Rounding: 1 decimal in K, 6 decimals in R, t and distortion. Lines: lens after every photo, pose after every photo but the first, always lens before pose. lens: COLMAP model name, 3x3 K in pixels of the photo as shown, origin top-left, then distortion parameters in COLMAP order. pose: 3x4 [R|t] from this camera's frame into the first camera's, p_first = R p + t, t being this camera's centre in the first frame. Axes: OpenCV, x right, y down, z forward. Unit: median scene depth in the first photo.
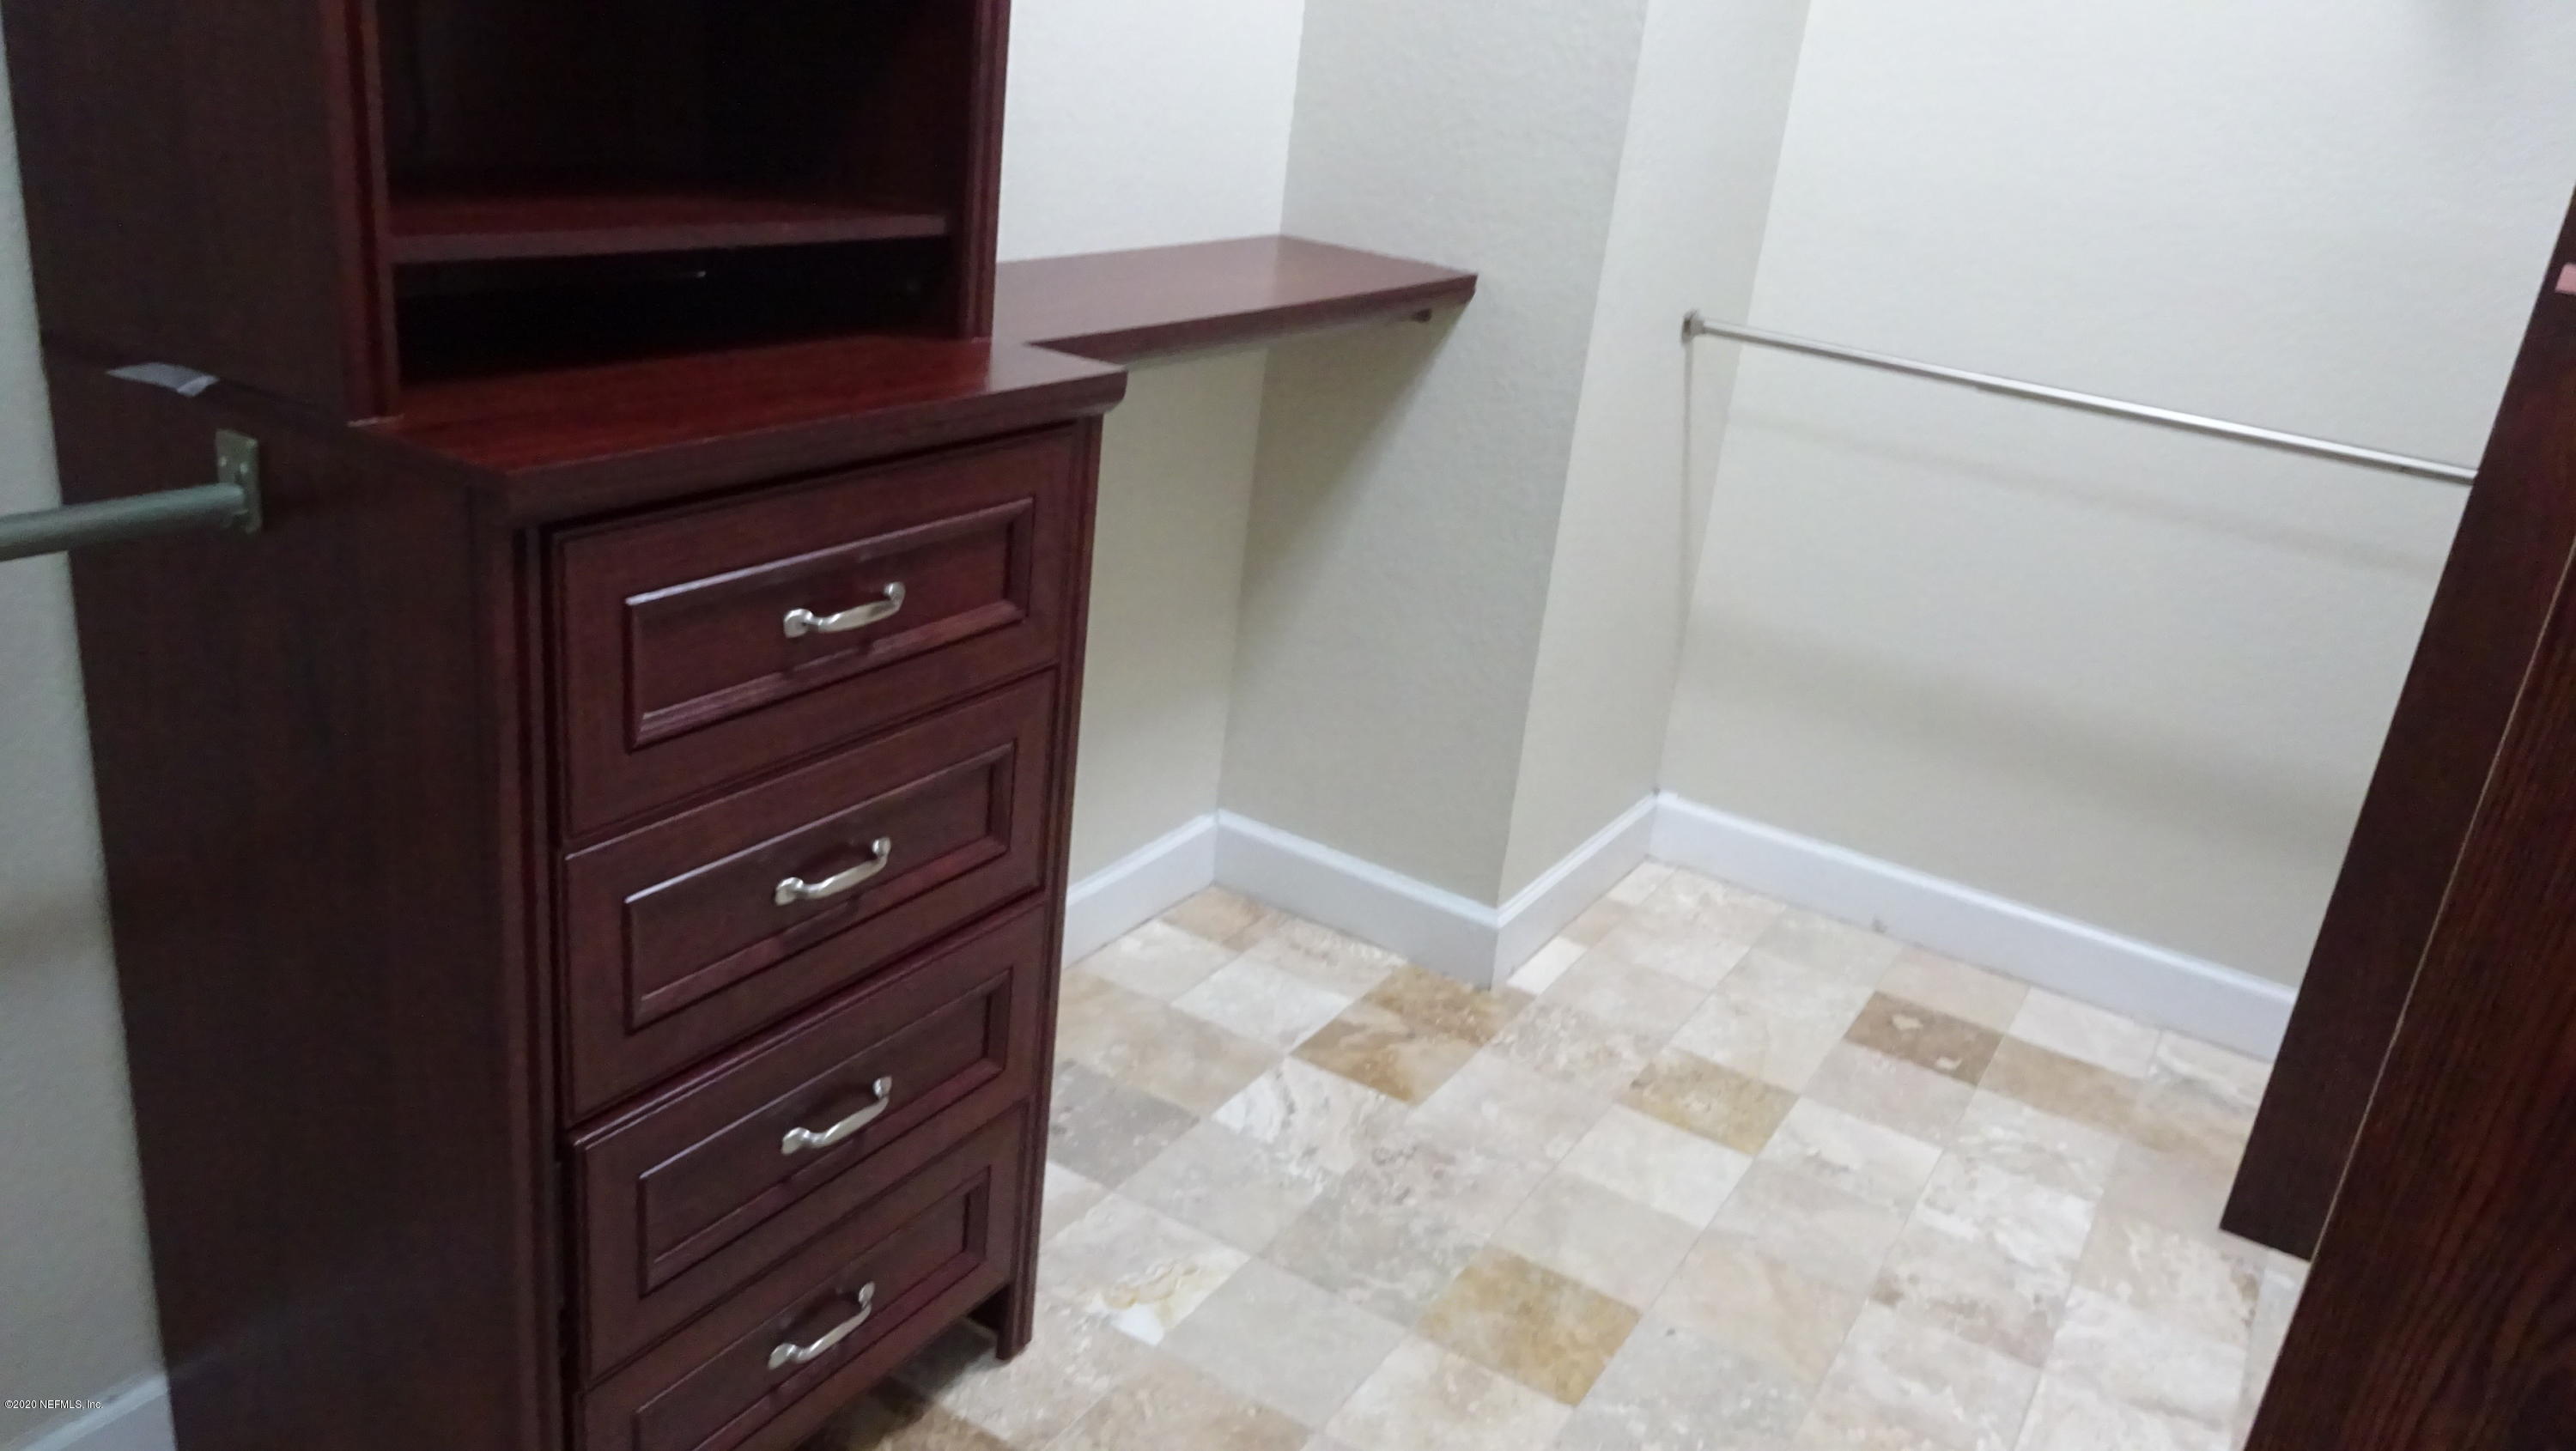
lens RADIAL K [[1891.8, 0, 1279.1], [0, 1891.8, 717.7], [0, 0, 1]] dist [0.003018, -0.010282]
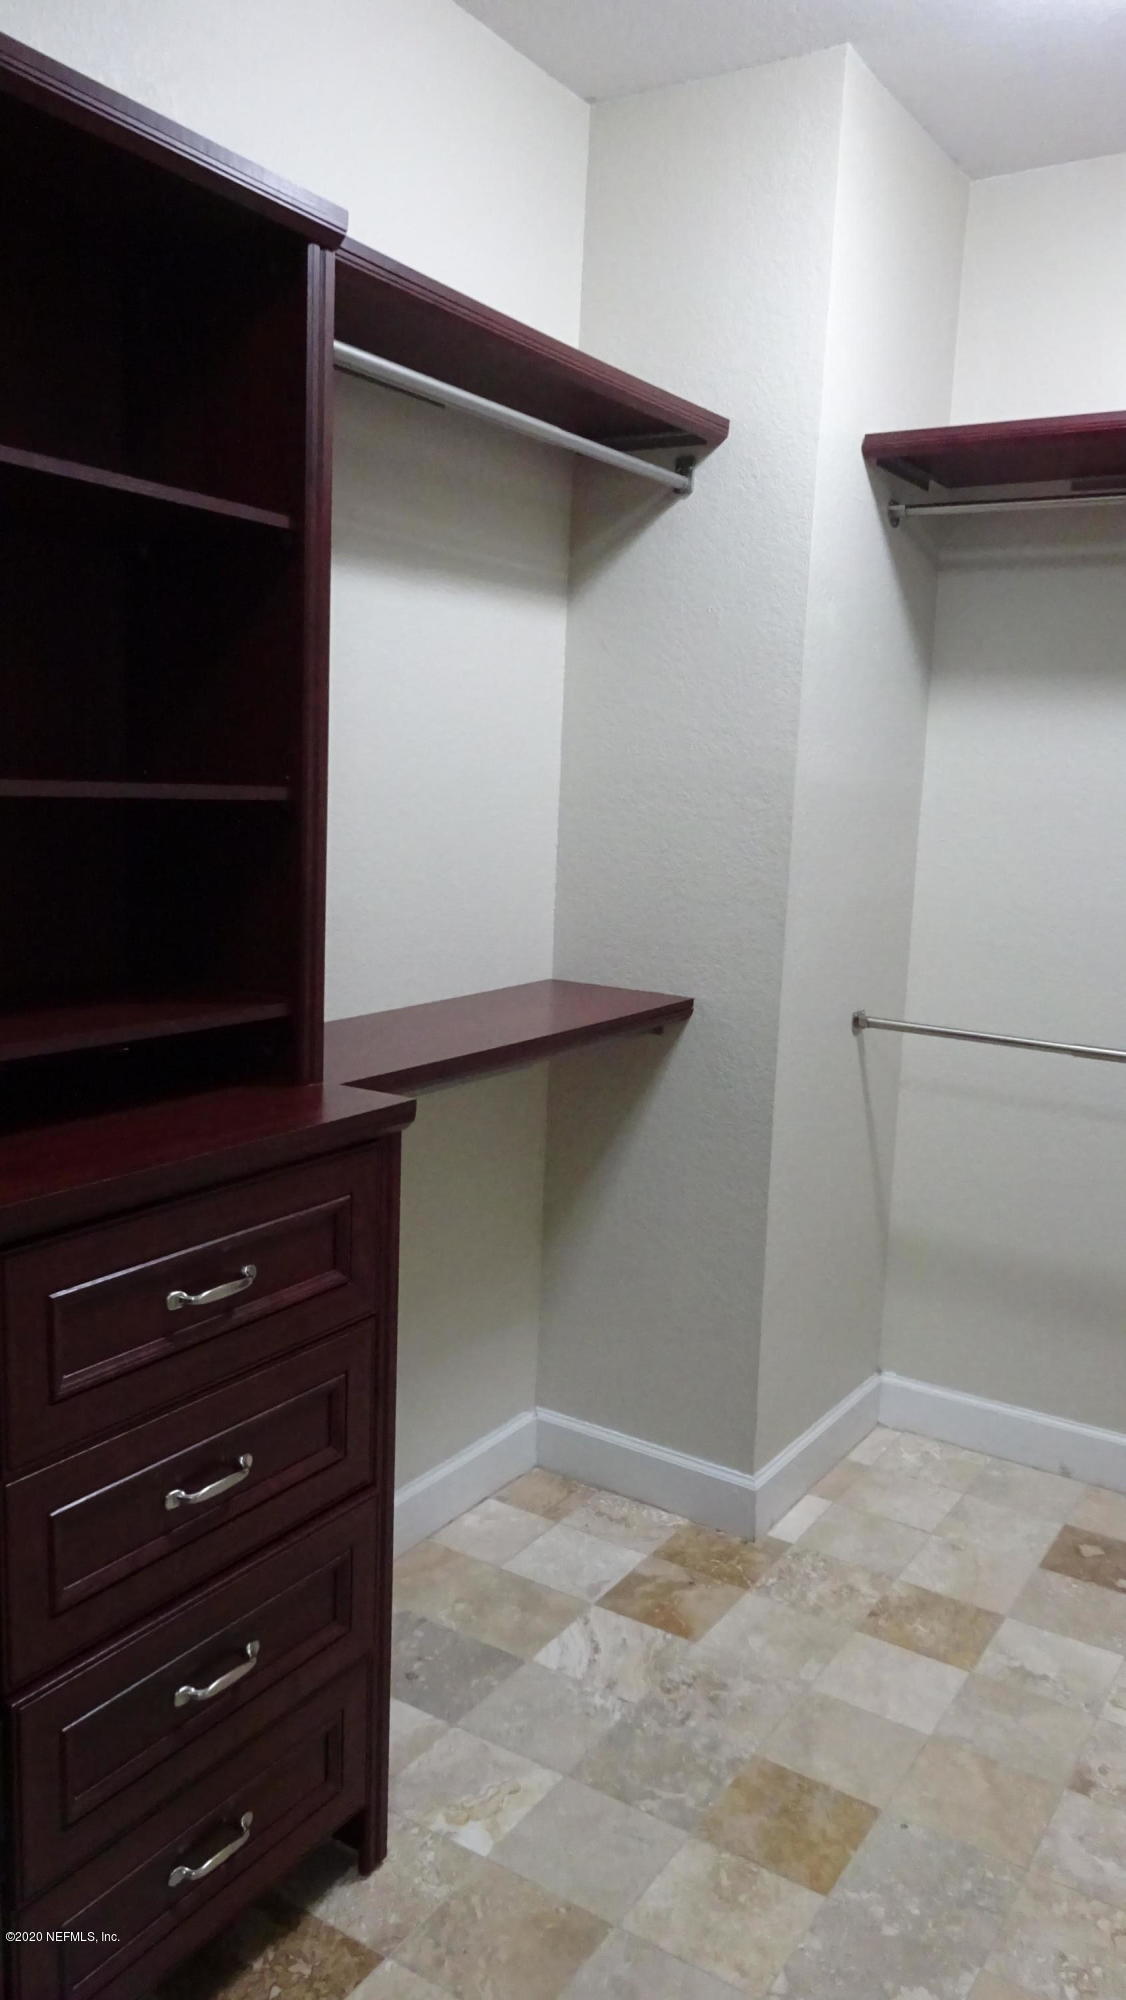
lens RADIAL K [[1468.9, 0, 563.0], [0, 1468.9, 1000.0], [0, 0, 1]] dist [0.003018, -0.010282]
pose [[0.996952, -0.068404, -0.037522, 0.056324], [0.058953, 0.975491, -0.211996, -0.012276], [0.051104, 0.209138, 0.976550, -0.063863]]
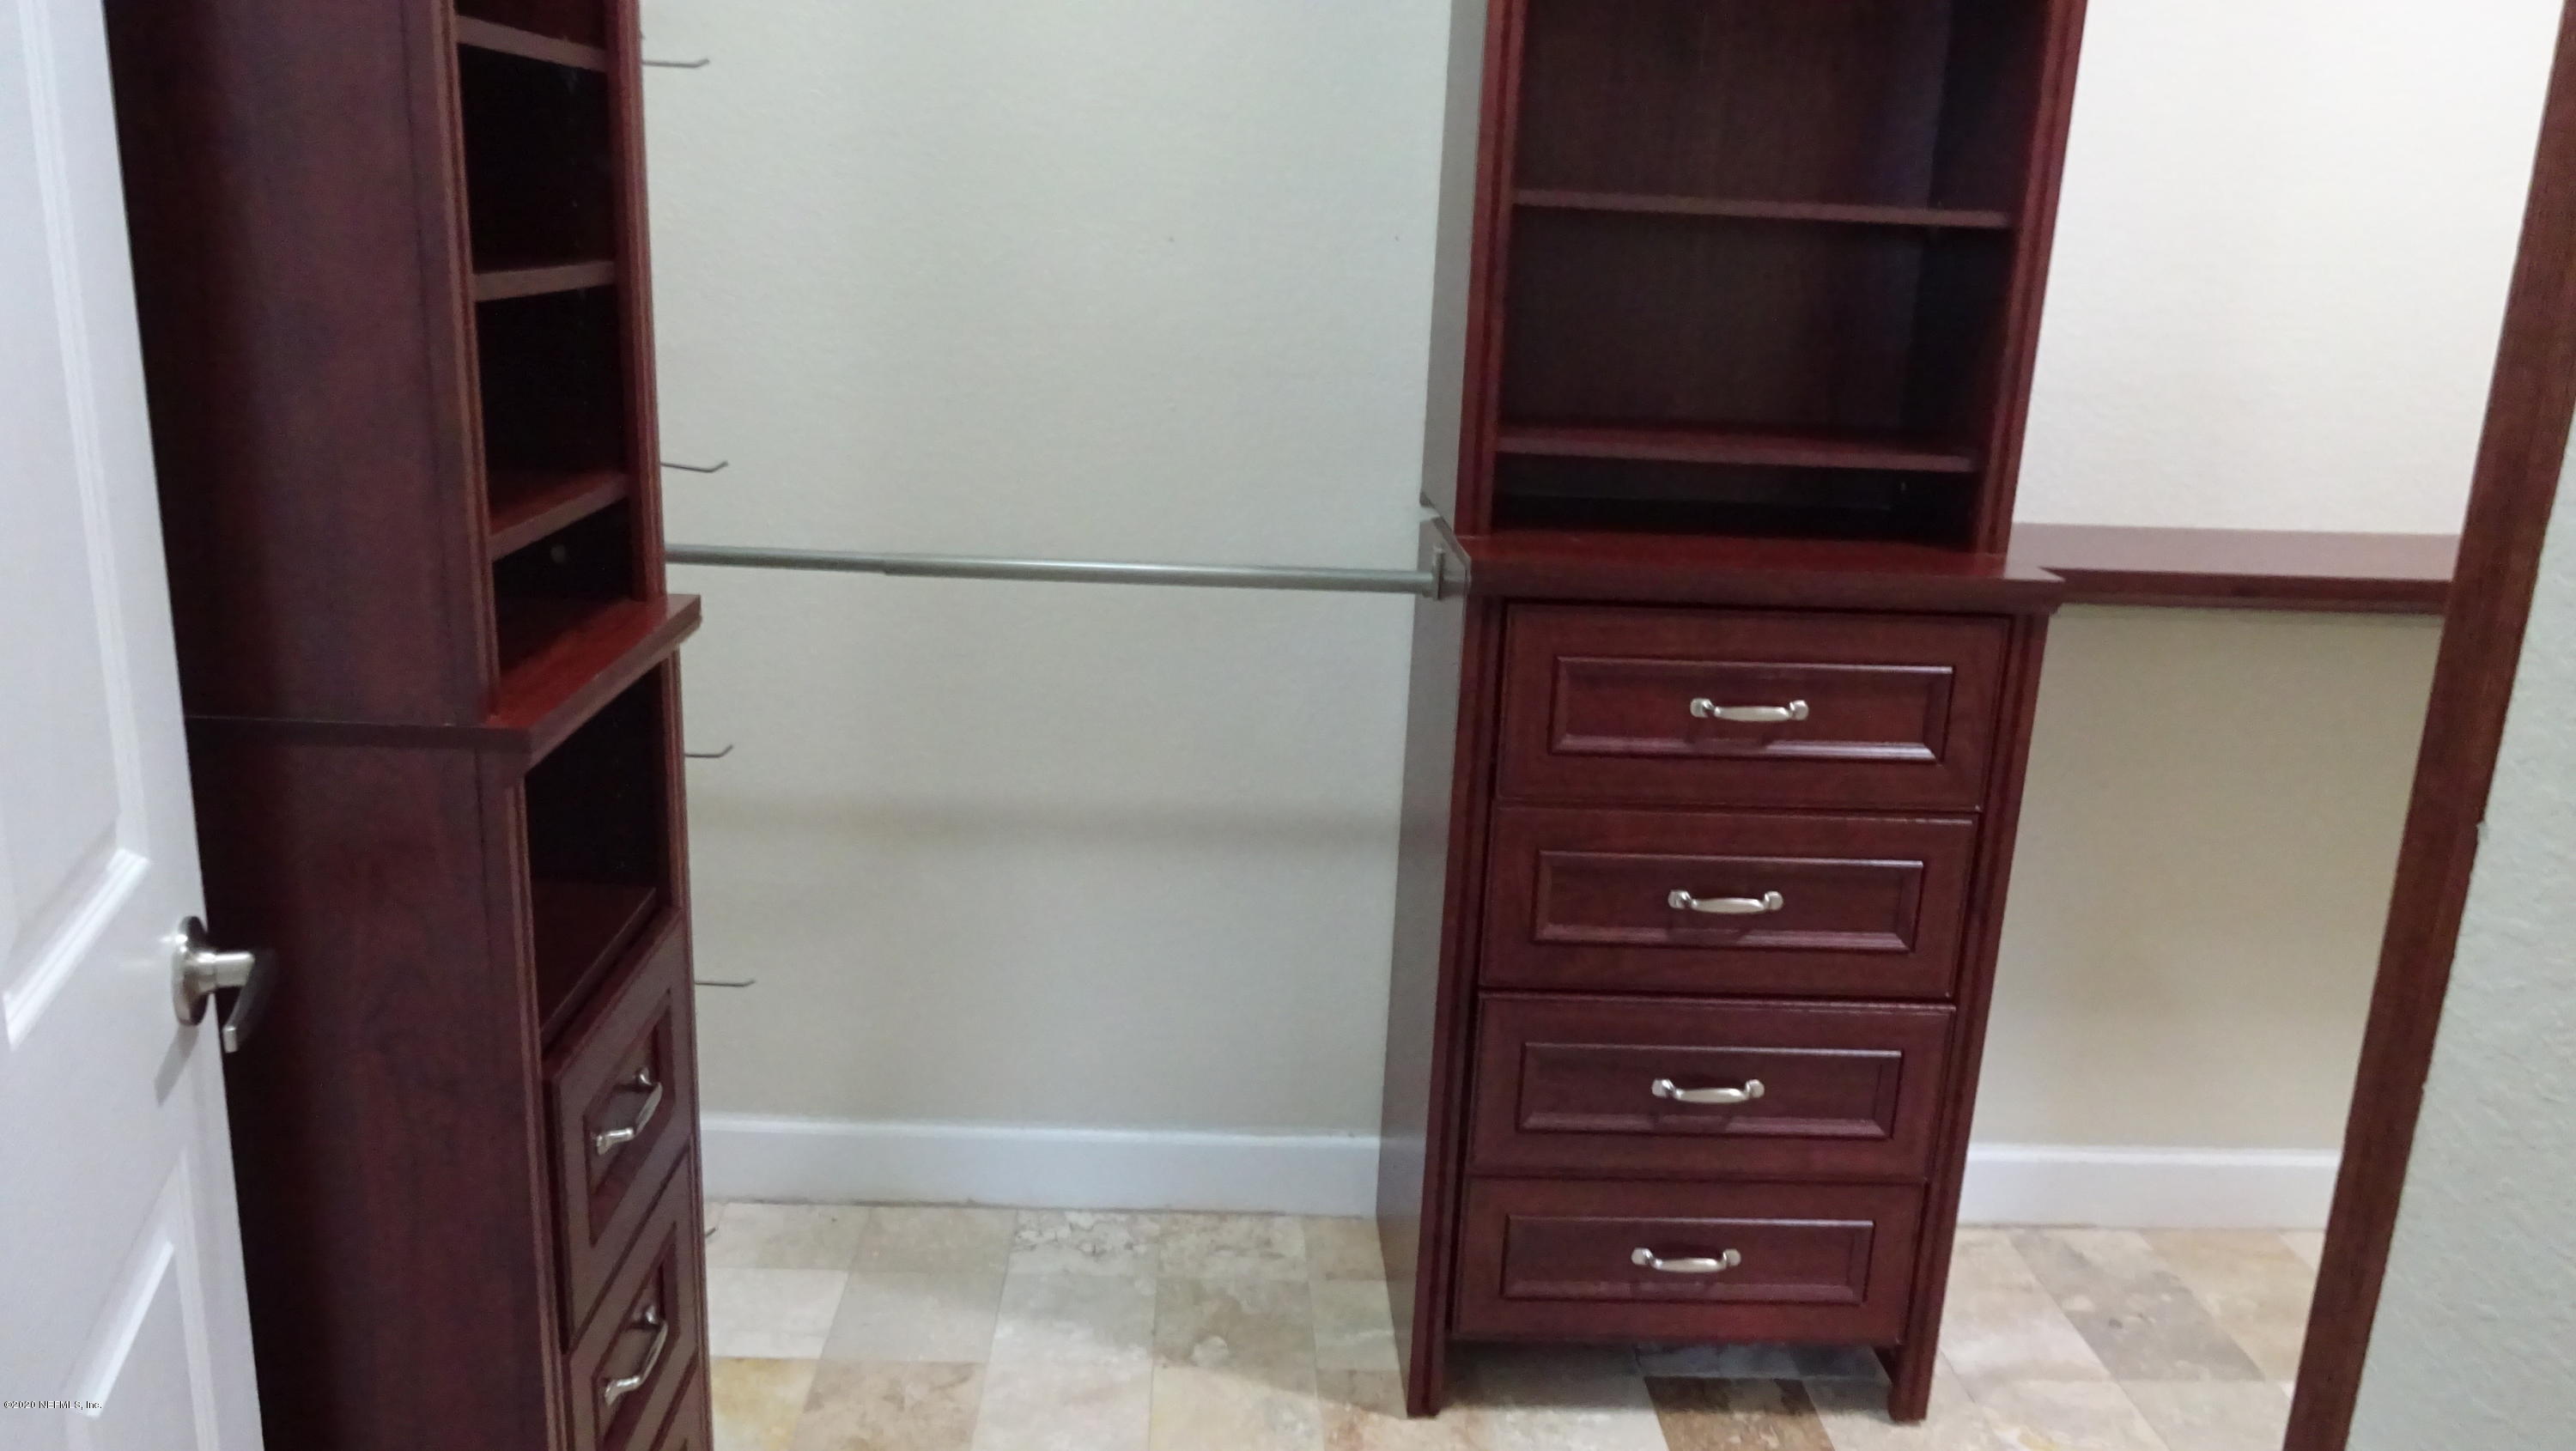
lens RADIAL K [[1891.8, 0, 1279.1], [0, 1891.8, 717.7], [0, 0, 1]] dist [0.003018, -0.010282]
pose [[0.544845, 0.131233, -0.828204, 0.488518], [-0.276512, 0.960551, -0.029703, 0.056944], [0.791634, 0.245192, 0.559639, -0.045734]]
